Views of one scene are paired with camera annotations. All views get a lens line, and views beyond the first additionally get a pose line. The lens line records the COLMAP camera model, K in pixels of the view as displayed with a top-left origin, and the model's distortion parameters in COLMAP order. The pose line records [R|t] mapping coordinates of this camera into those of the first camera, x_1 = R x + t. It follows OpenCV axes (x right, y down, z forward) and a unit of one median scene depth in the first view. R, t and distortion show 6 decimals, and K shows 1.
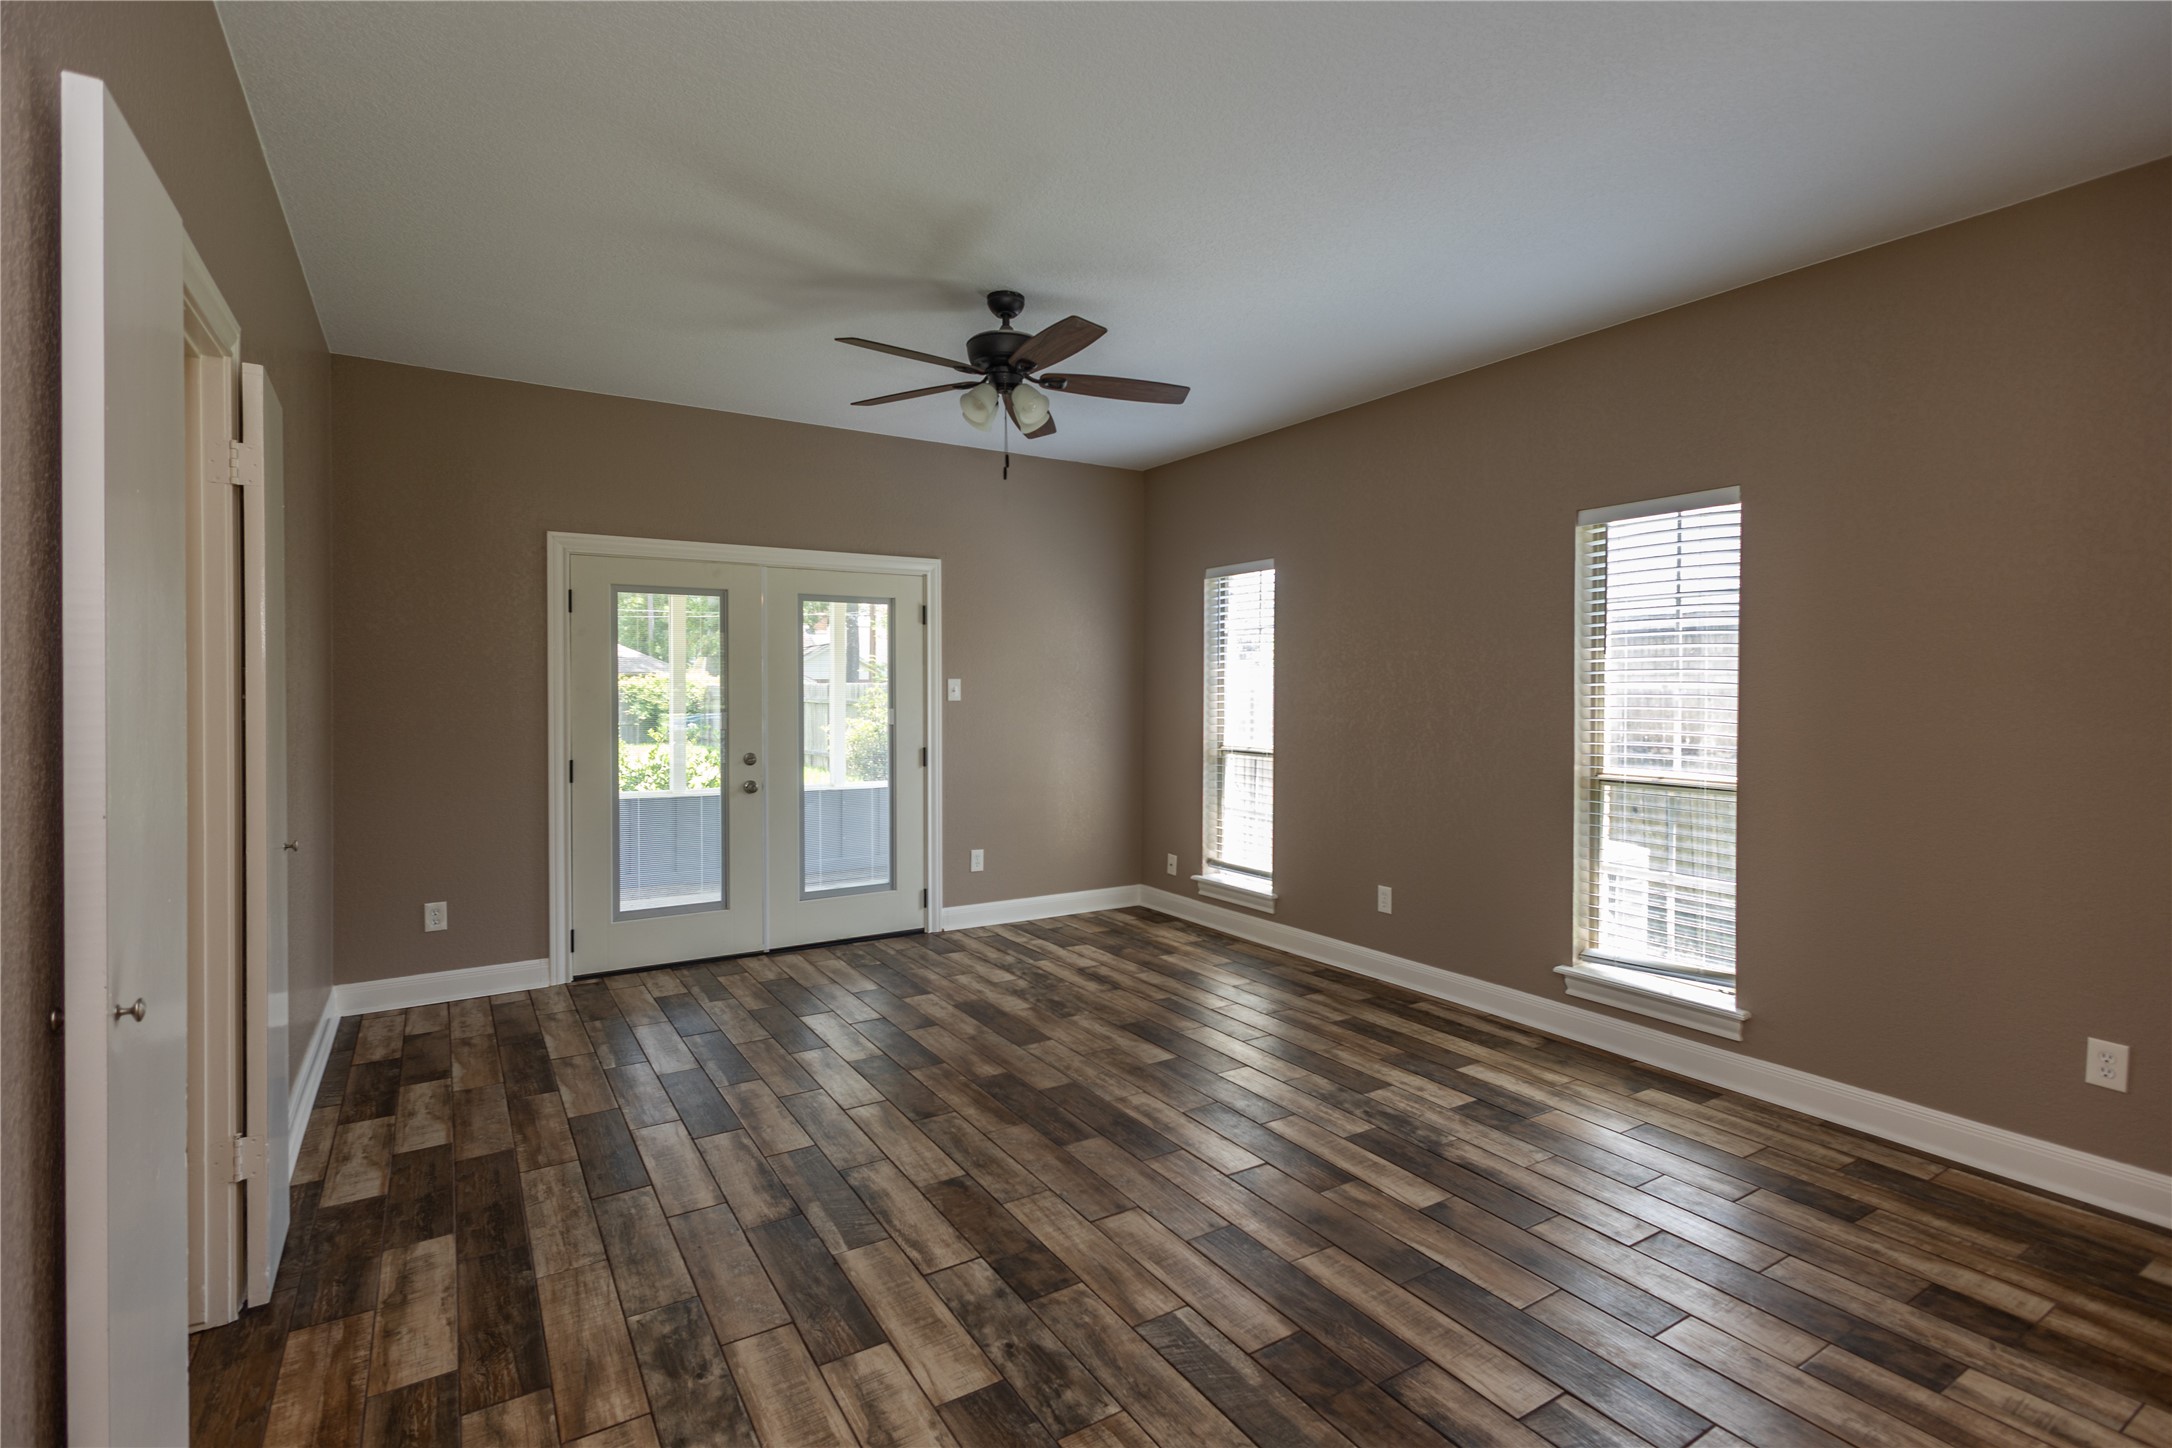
lens RADIAL K [[1000.2, 0, 1027.3], [0, 1000.2, 699.5], [0, 0, 1]] dist [0.006414, 0.000213]
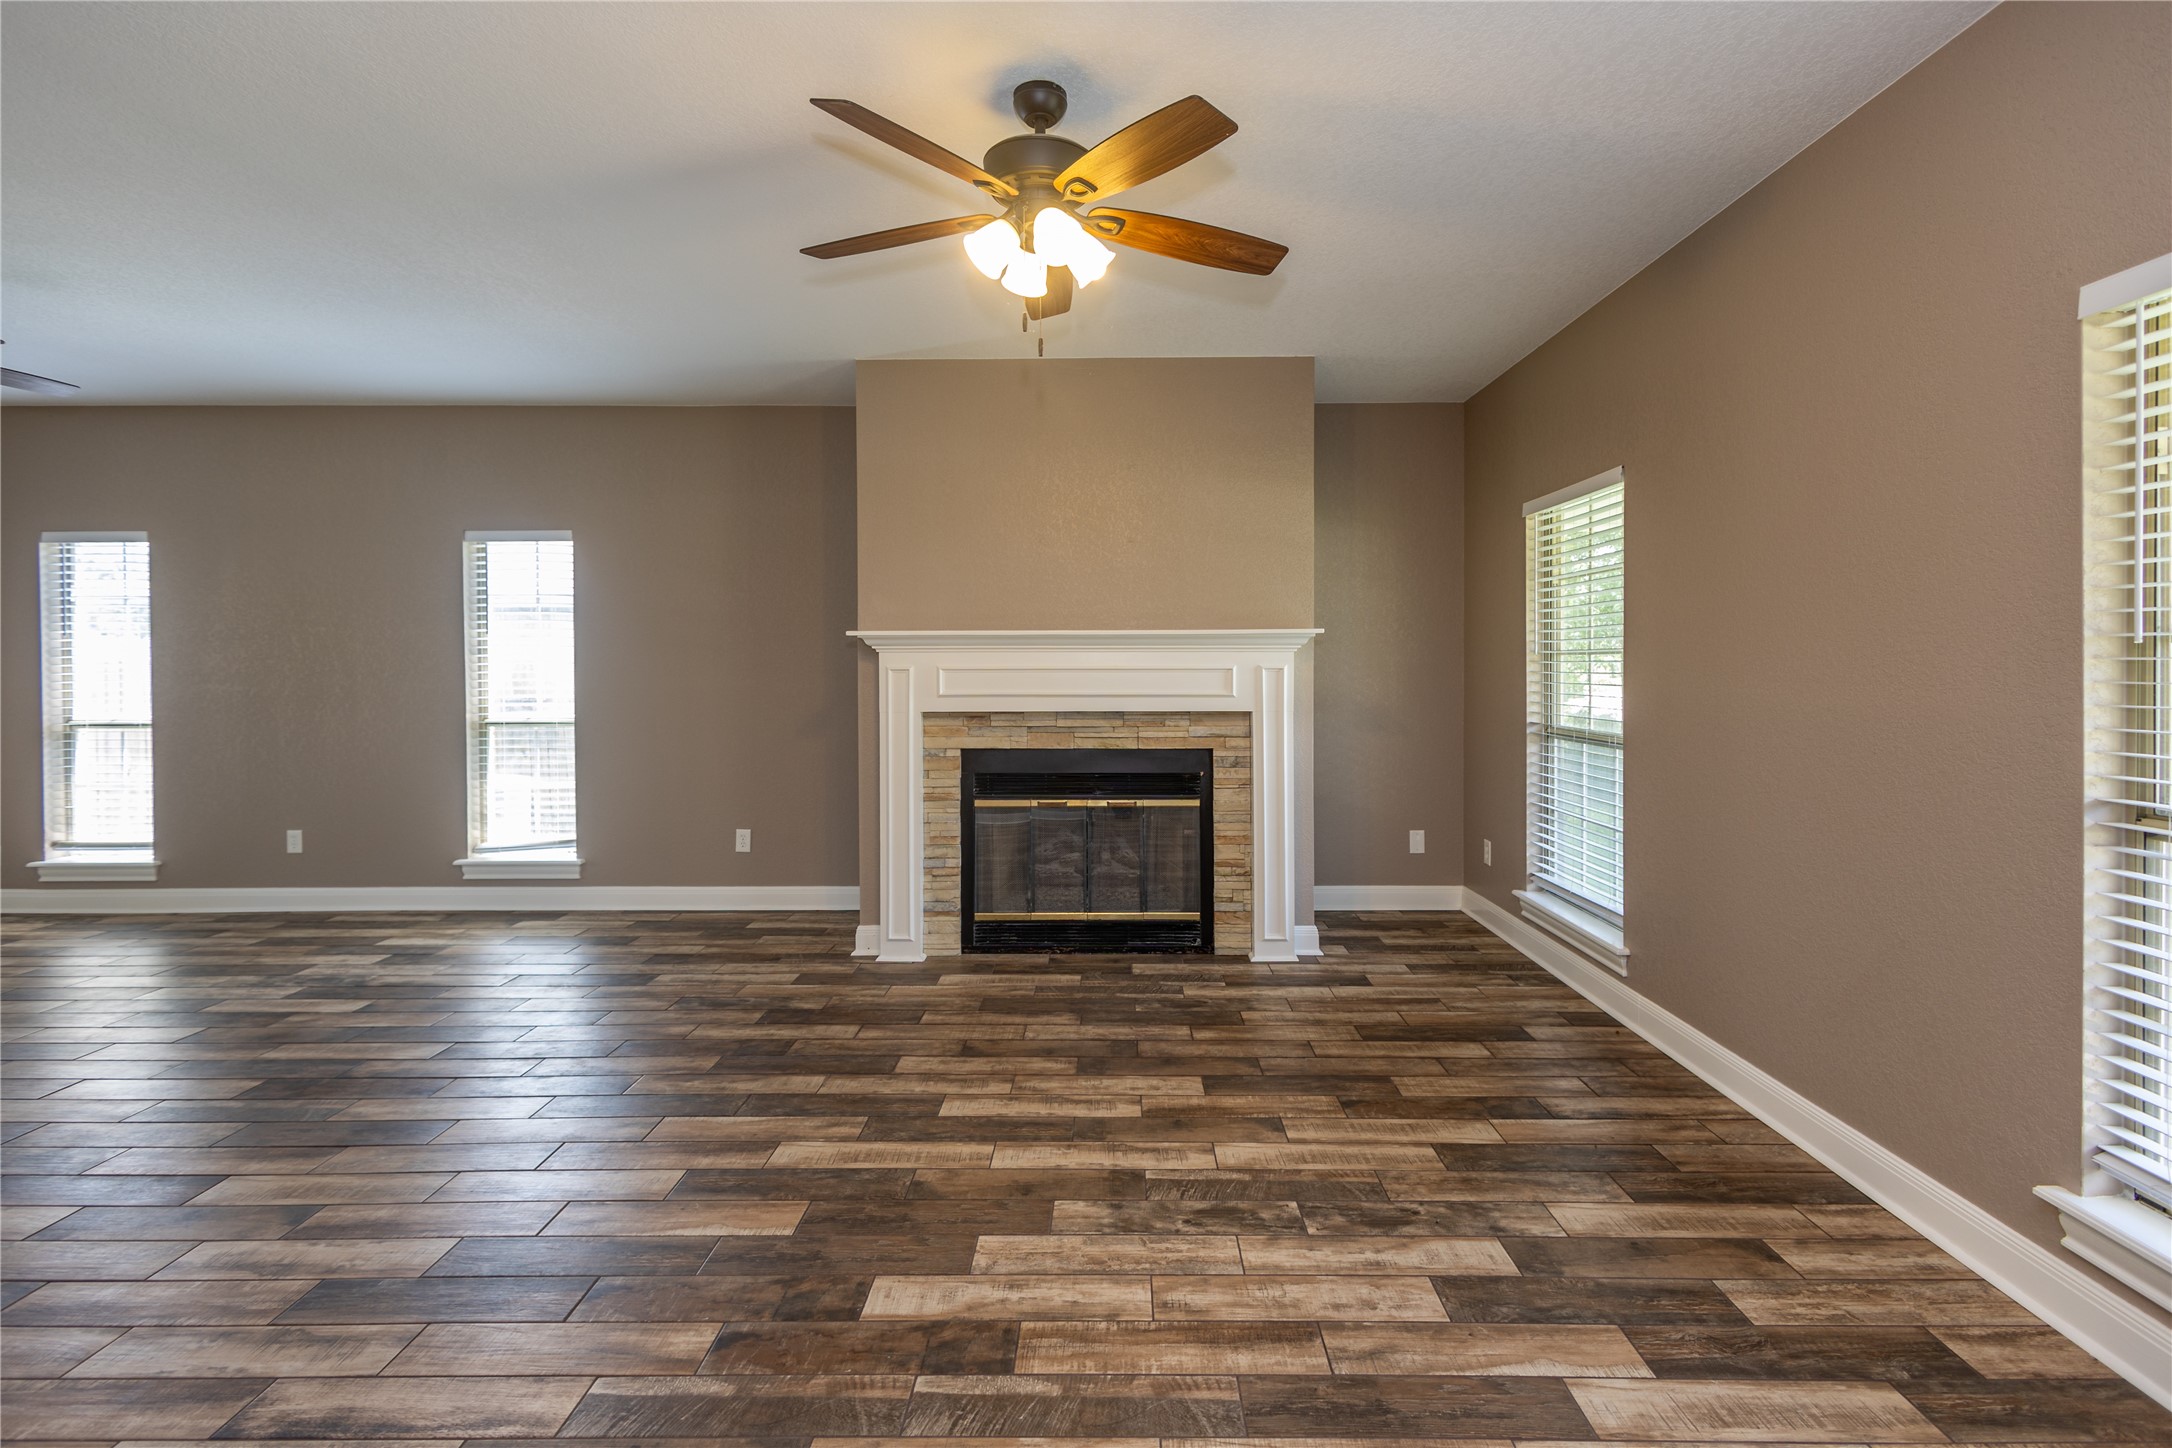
lens RADIAL K [[1042.4, 0, 1192.0], [0, 1042.4, 670.3], [0, 0, 1]] dist [0.004785, -0.000003]
pose [[0.460648, -0.017837, 0.887404, -0.249024], [0.013756, 0.999821, 0.012956, 0.000589], [-0.887476, 0.006239, 0.460811, -0.508099]]
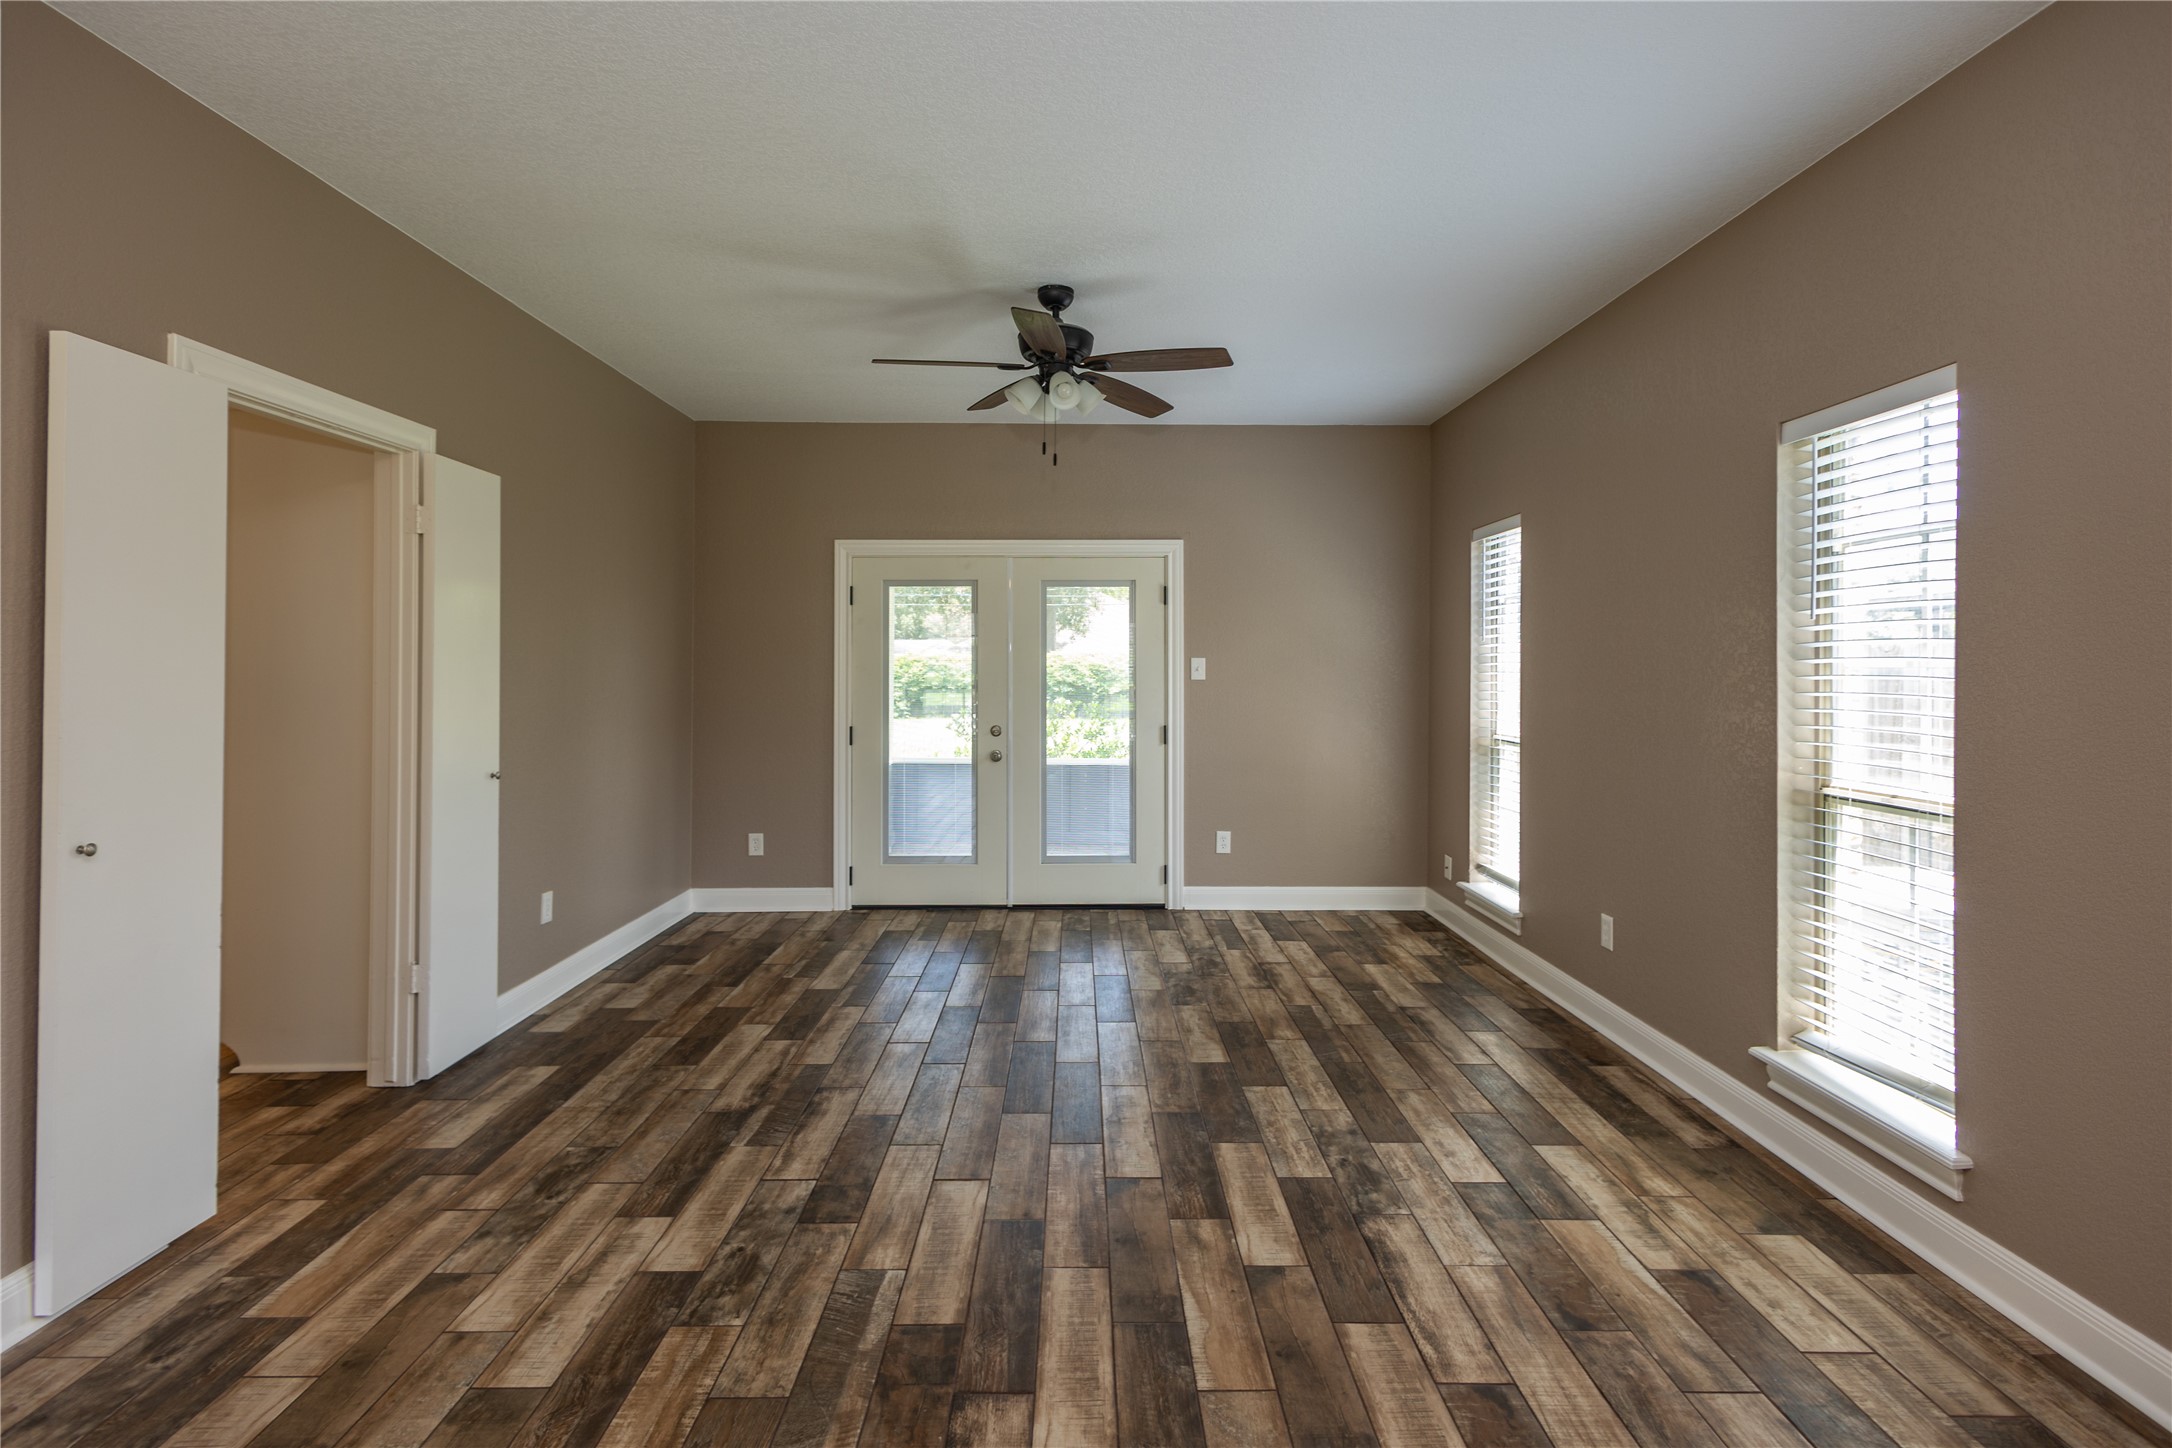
lens RADIAL K [[1014.3, 0, 1128.1], [0, 1014.3, 661.5], [0, 0, 1]] dist [0.005873, 0.000299]
pose [[0.861257, -0.003417, -0.508157, 0.466055], [-0.005344, 0.999861, -0.015782, -0.000781], [0.508141, 0.016308, 0.861120, 0.111225]]
